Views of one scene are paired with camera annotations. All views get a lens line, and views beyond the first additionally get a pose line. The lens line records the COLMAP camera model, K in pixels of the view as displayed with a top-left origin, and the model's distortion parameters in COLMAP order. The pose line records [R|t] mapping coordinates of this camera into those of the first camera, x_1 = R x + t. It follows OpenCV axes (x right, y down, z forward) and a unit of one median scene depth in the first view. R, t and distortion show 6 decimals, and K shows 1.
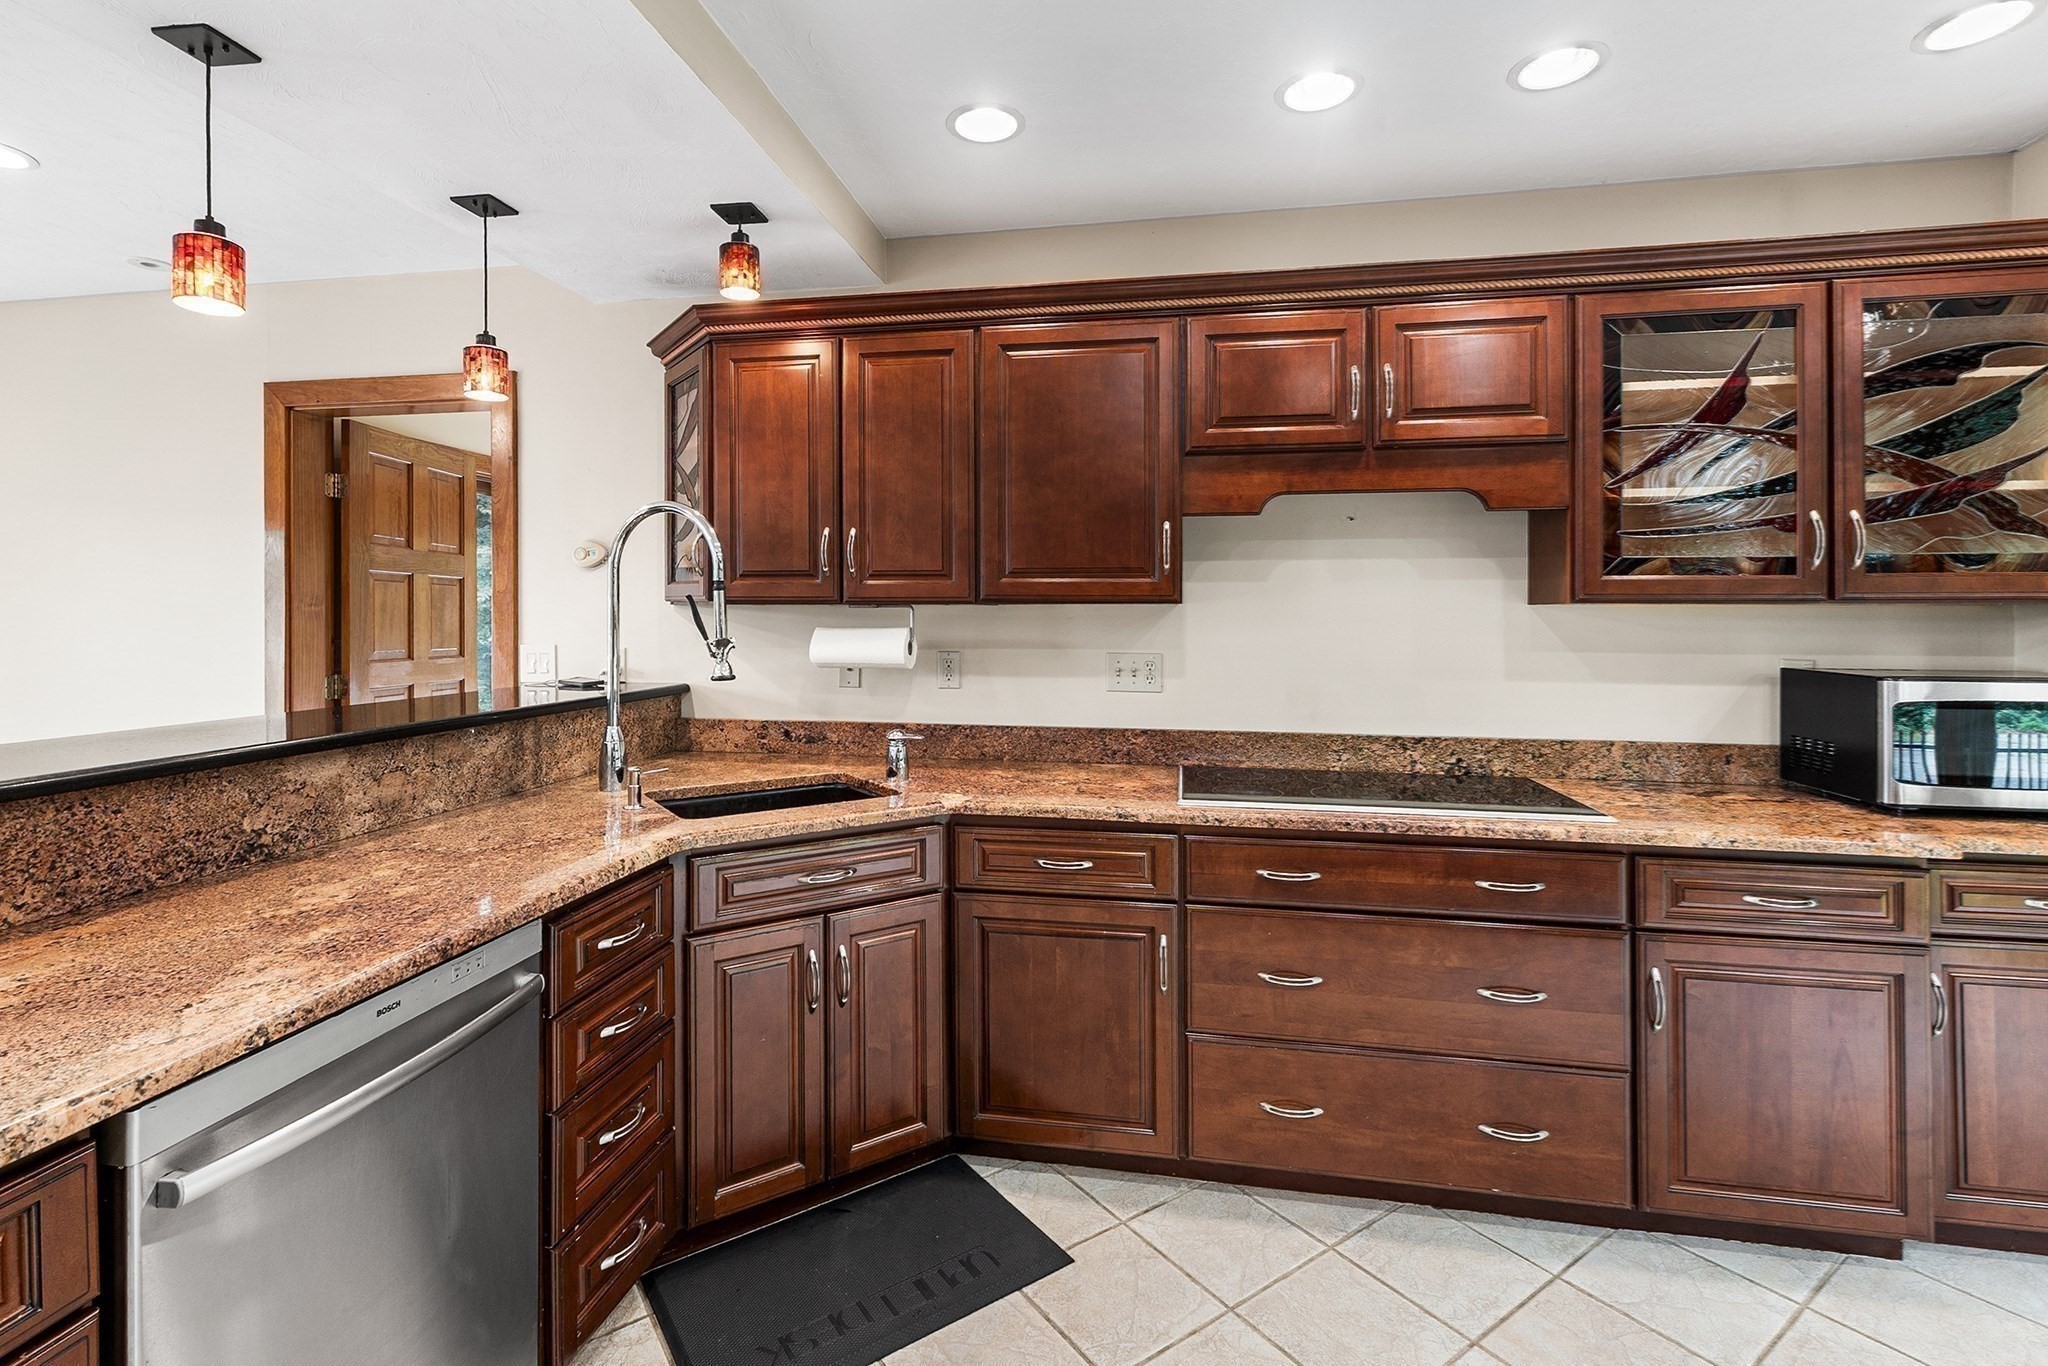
lens RADIAL K [[935.4, 0, 1018.2], [0, 935.4, 627.0], [0, 0, 1]] dist [0.001644, 0.000678]
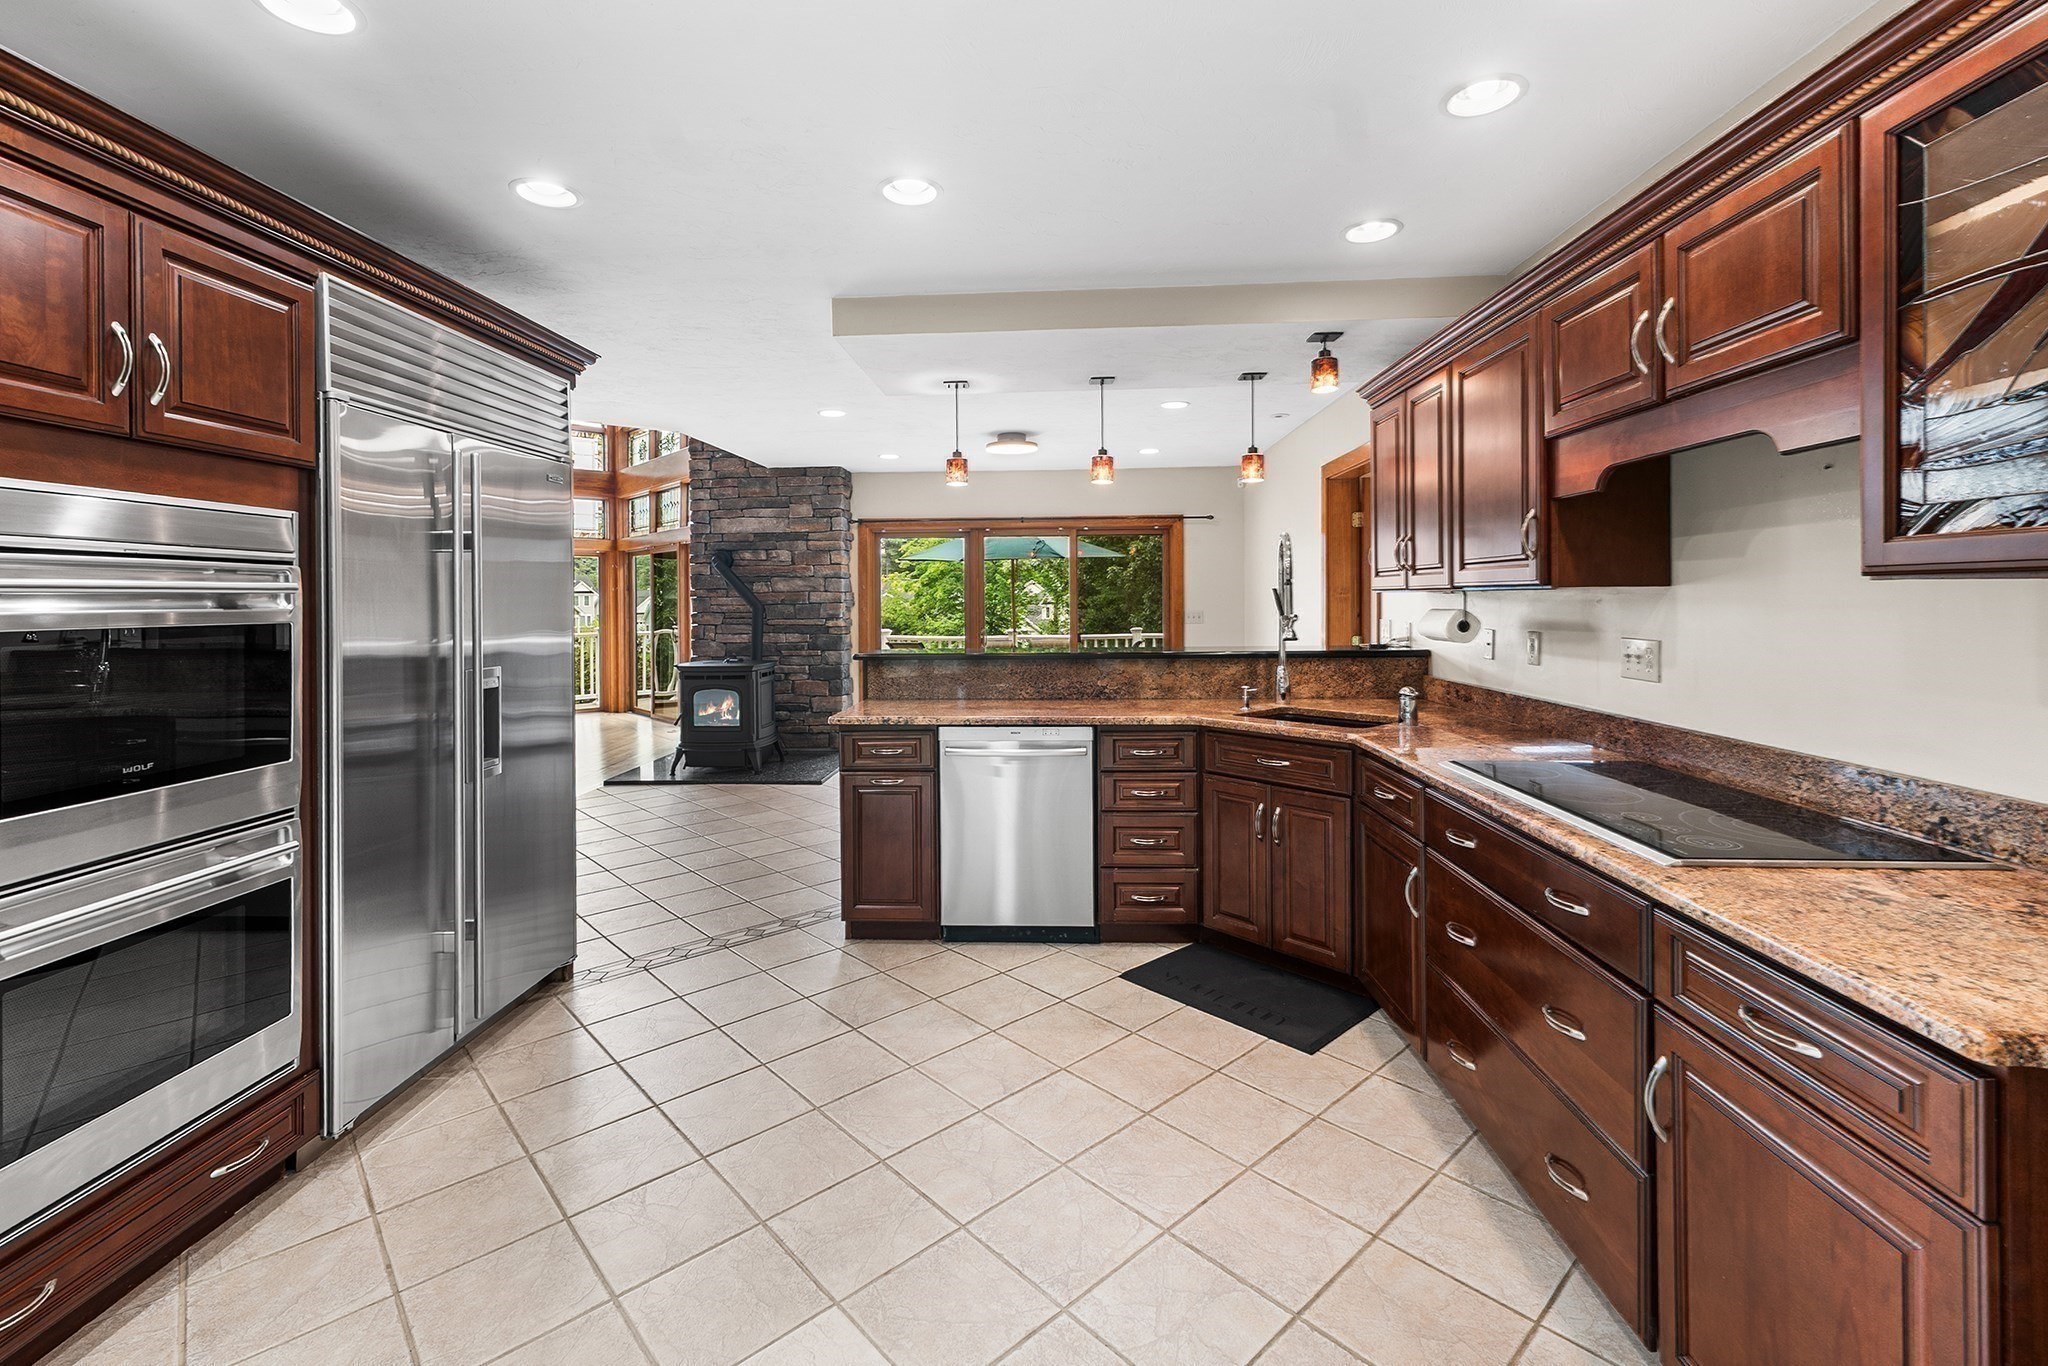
lens RADIAL K [[891.1, 0, 1024.8], [0, 891.1, 626.8], [0, 0, 1]] dist [0.003837, 0.001237]
pose [[0.143014, 0.027321, -0.989343, 0.991131], [-0.005544, 0.999625, 0.026804, -0.004900], [0.989705, 0.001652, 0.143112, 0.279689]]
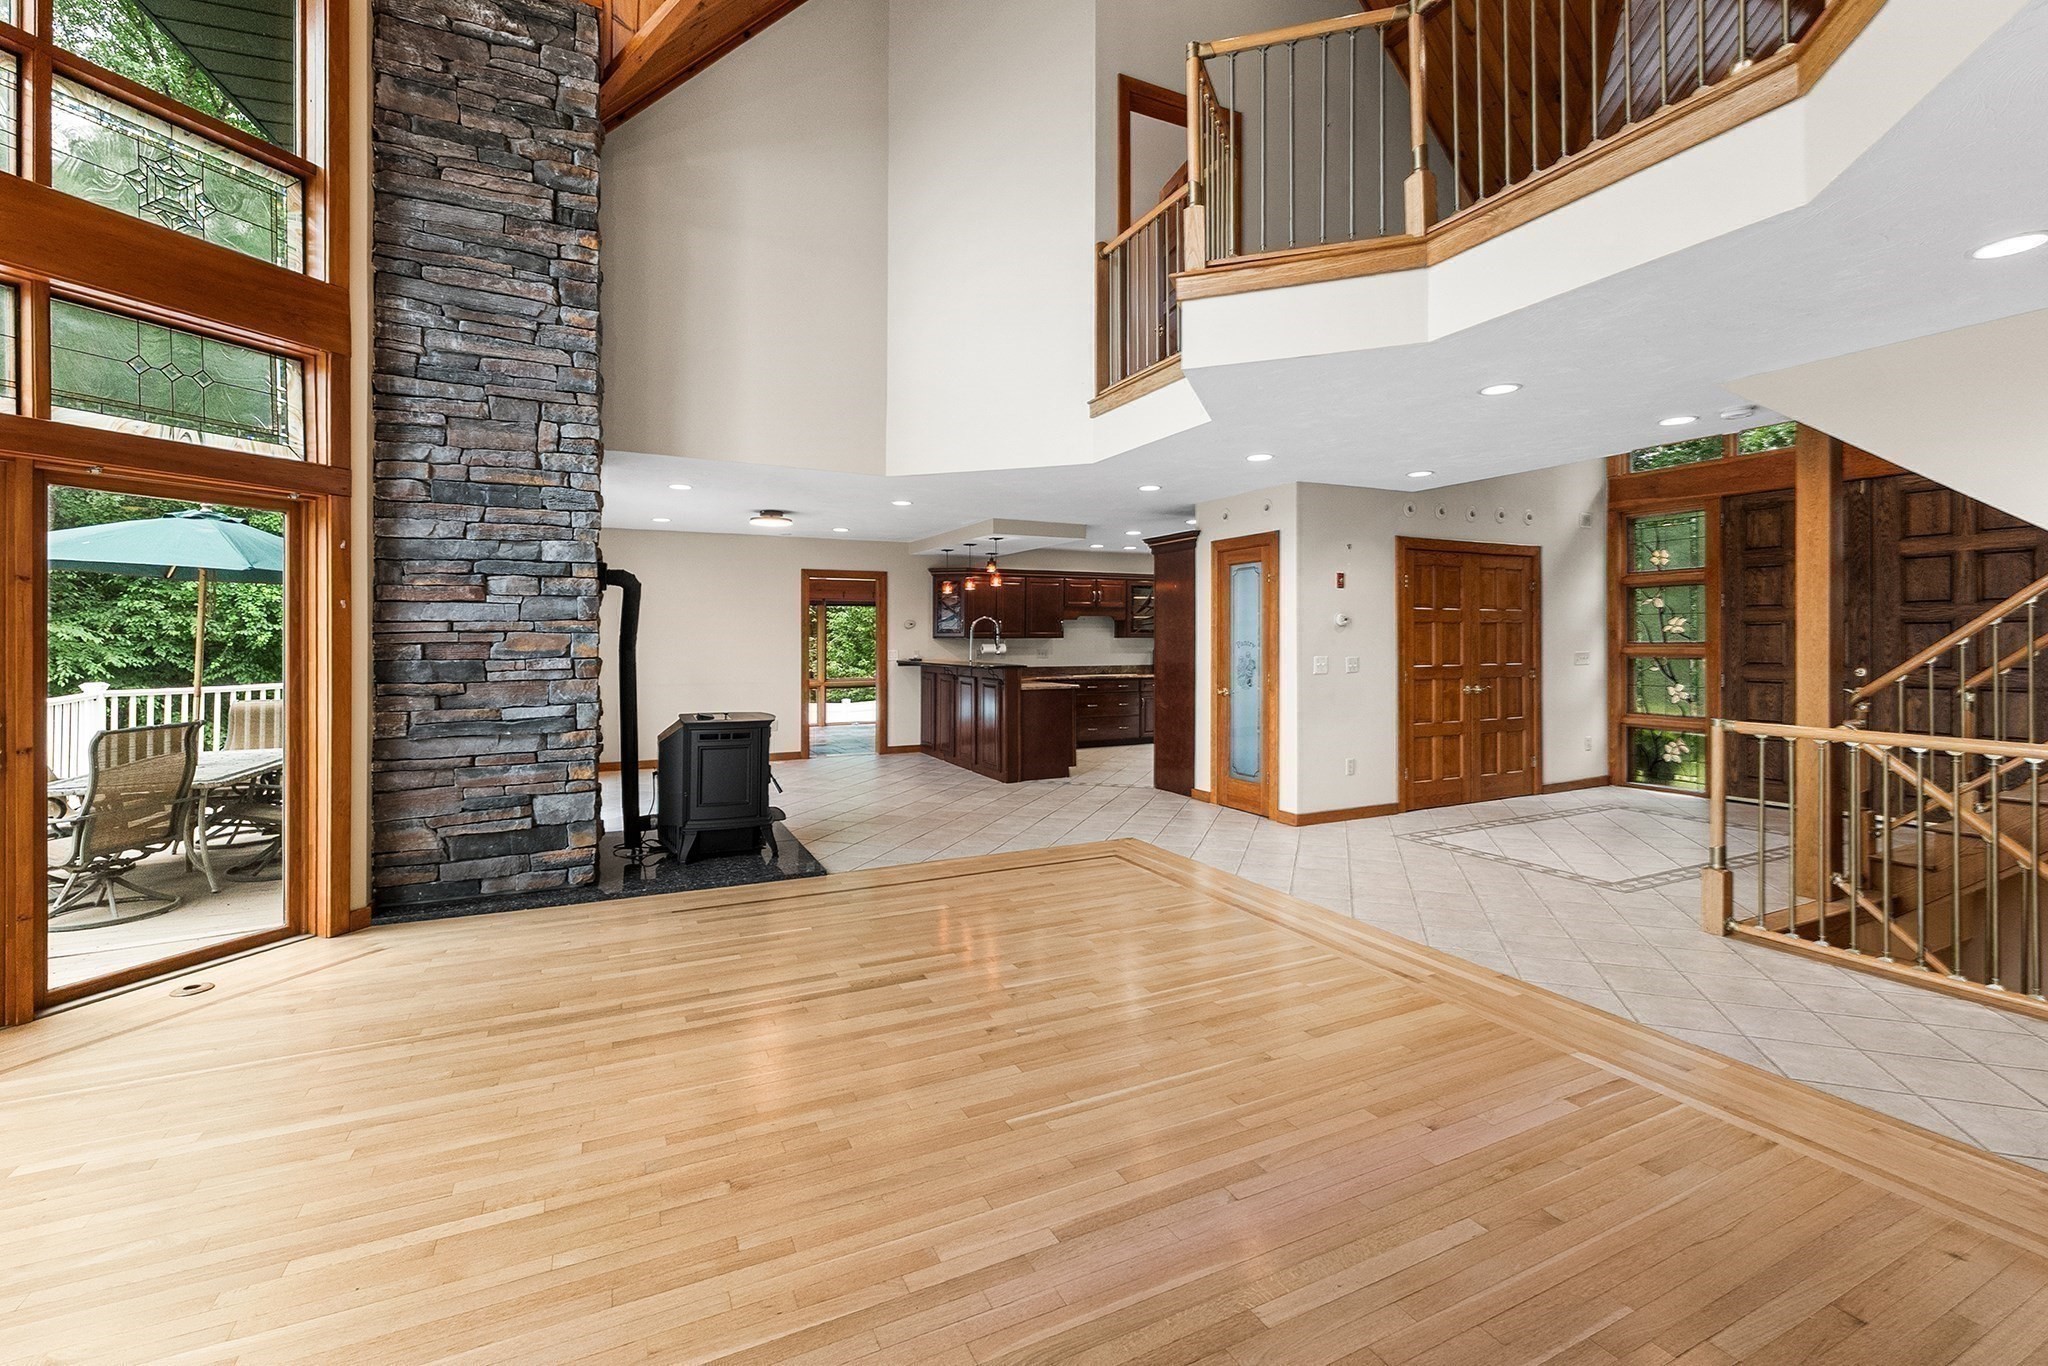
lens RADIAL K [[891.1, 0, 1024.8], [0, 891.1, 626.8], [0, 0, 1]] dist [0.003837, 0.001237]
pose [[0.800052, 0.005454, 0.599906, -3.071158], [0.012632, 0.999584, -0.025935, 0.038661], [-0.599798, 0.028327, 0.799650, -2.845447]]
